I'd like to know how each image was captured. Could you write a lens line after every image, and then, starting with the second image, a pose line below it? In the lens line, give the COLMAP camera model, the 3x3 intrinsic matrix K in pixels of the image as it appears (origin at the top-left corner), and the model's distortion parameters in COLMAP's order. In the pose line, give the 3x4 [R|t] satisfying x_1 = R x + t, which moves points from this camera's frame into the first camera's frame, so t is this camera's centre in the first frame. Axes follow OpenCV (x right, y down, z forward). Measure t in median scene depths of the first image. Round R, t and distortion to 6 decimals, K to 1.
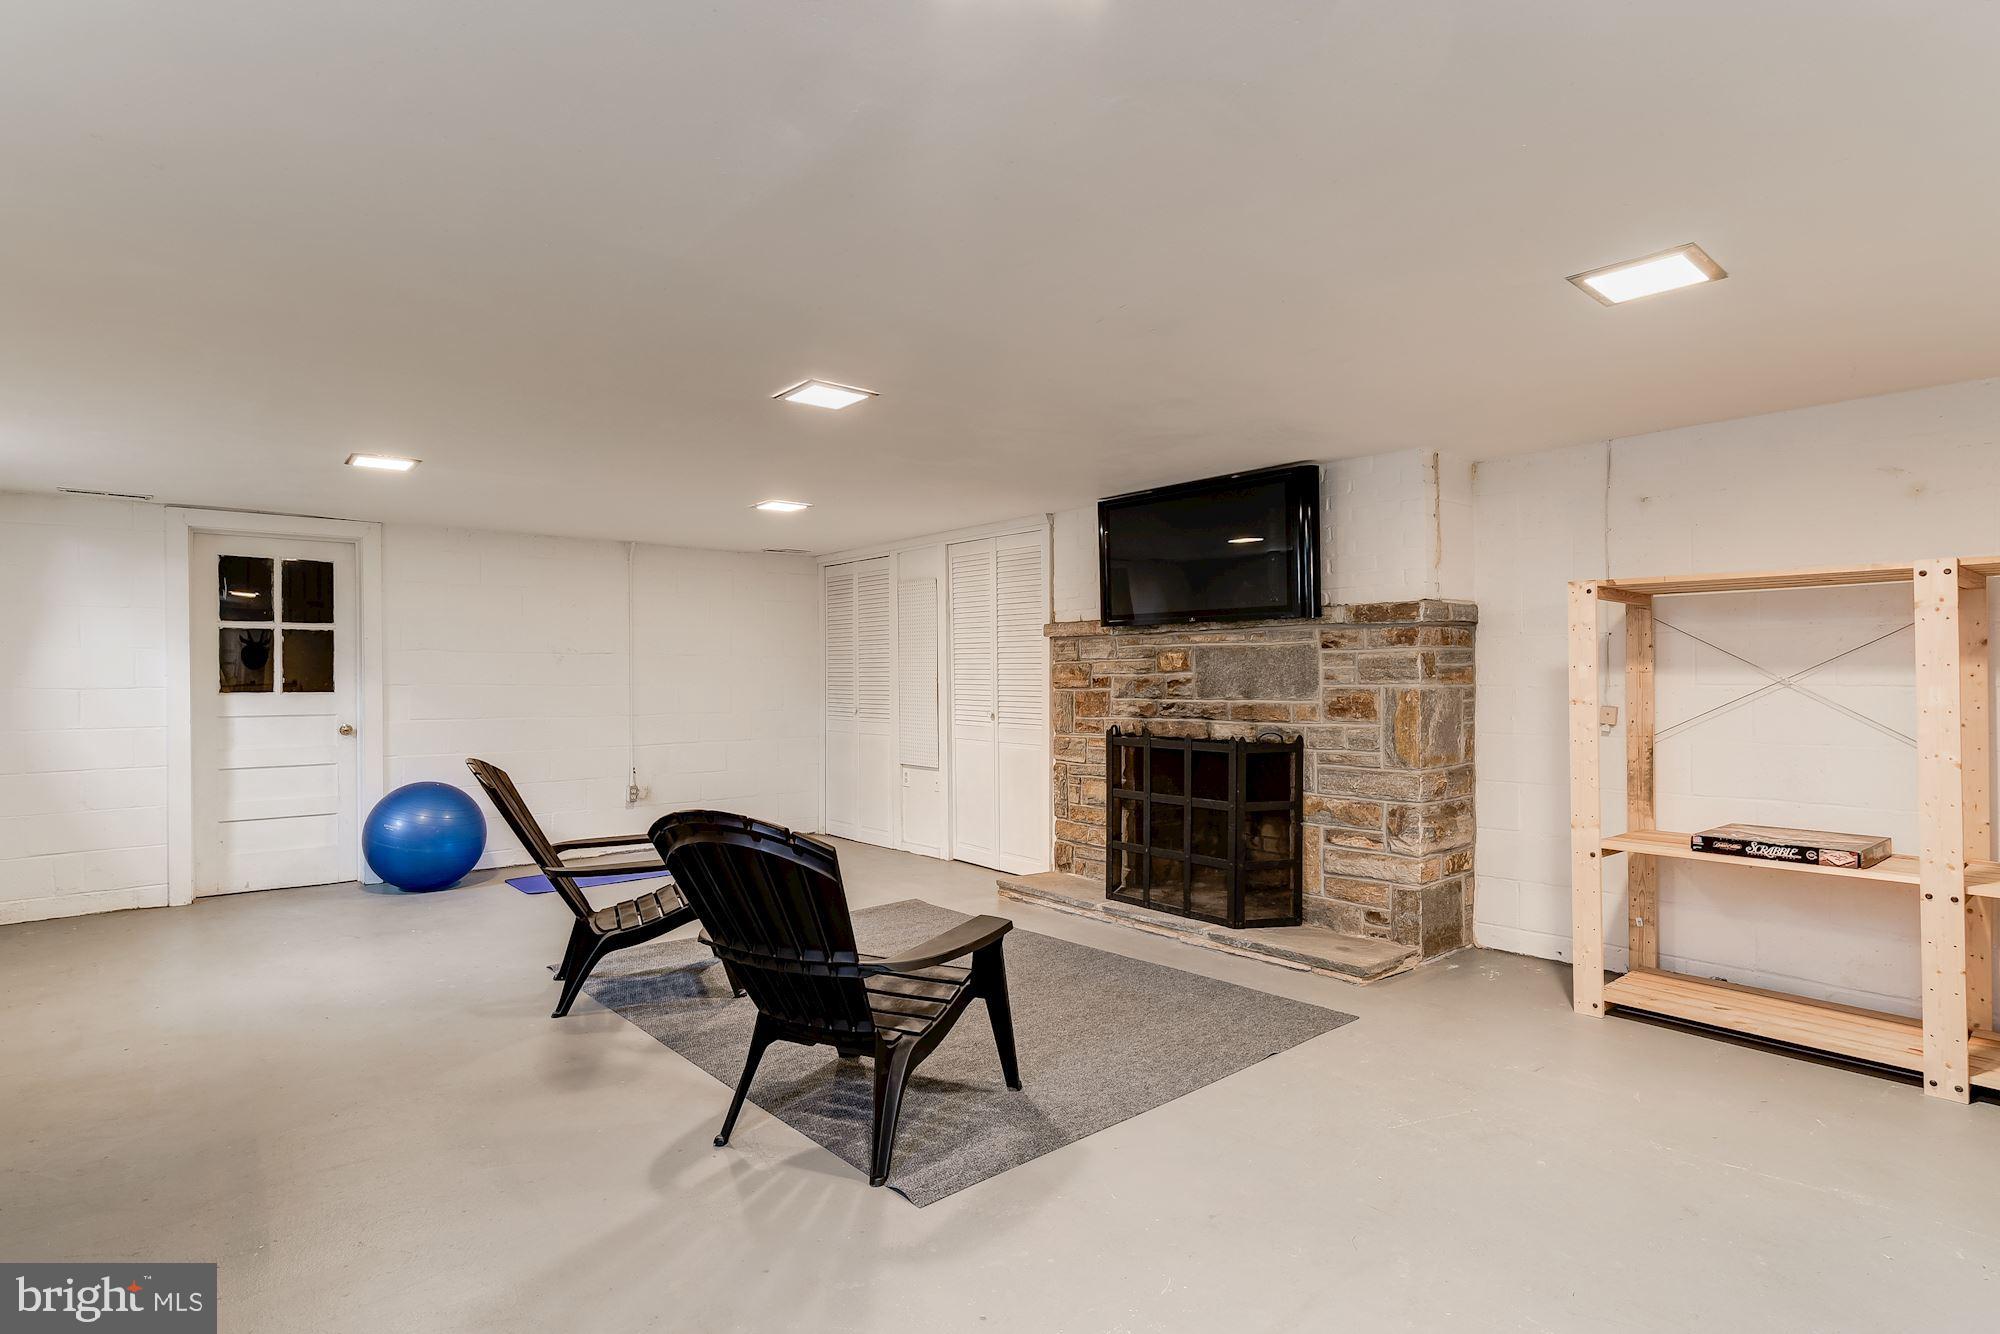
lens RADIAL K [[1017.2, 0, 1000.7], [0, 1017.2, 670.7], [0, 0, 1]] dist [-0.028200, 0.018117]
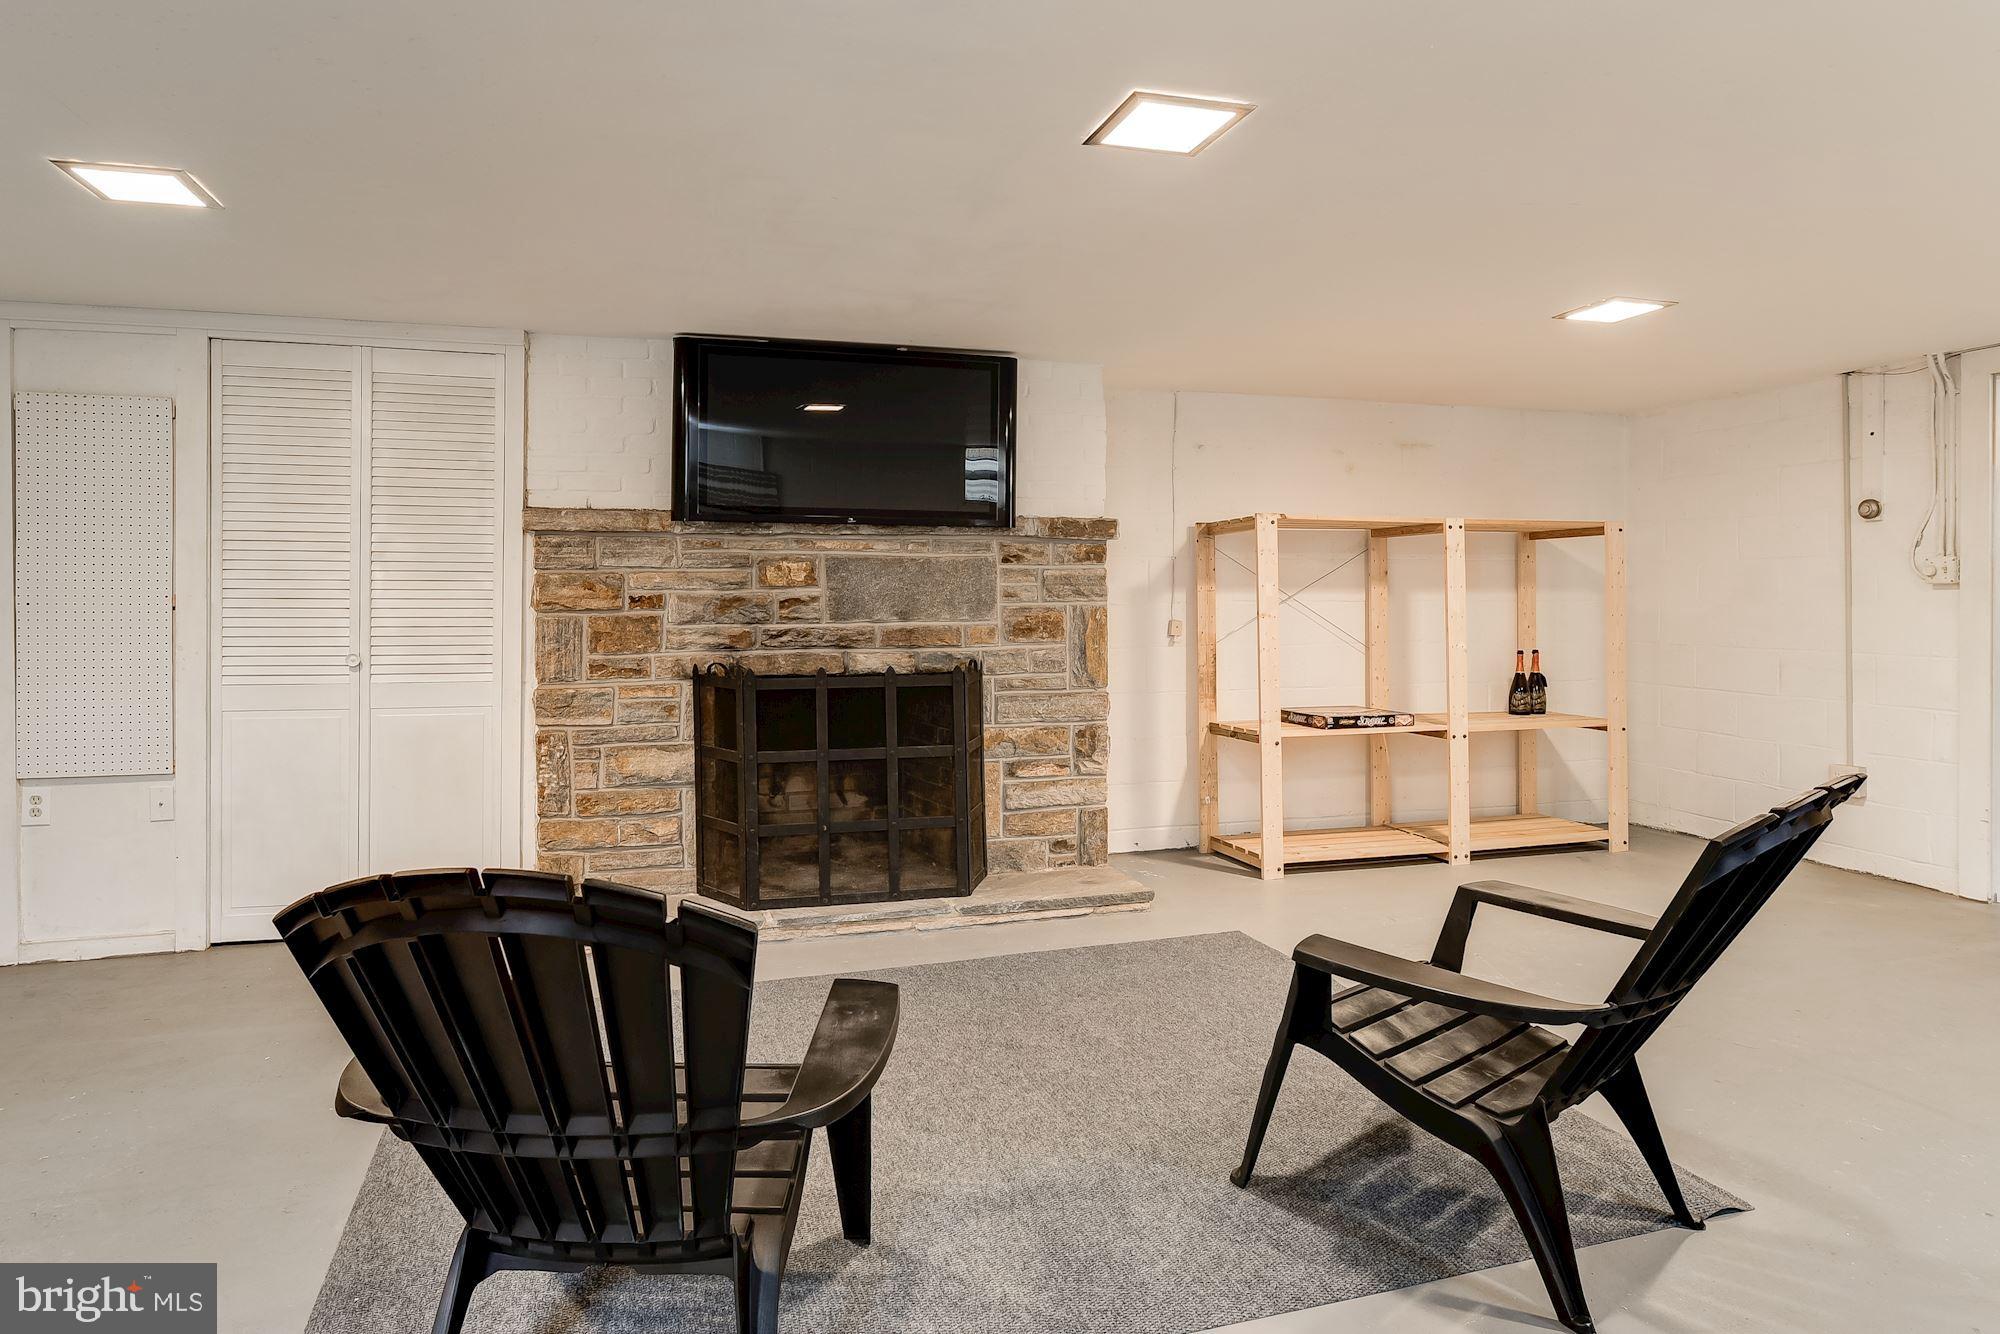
lens RADIAL K [[1124.9, 0, 1003.6], [0, 1124.9, 592.5], [0, 0, 1]] dist [-0.015946, -0.000757]
pose [[0.411486, 0.005291, 0.911401, -0.584919], [-0.004673, 0.999982, -0.003696, 0.008136], [-0.911404, -0.002738, 0.411504, 0.578064]]
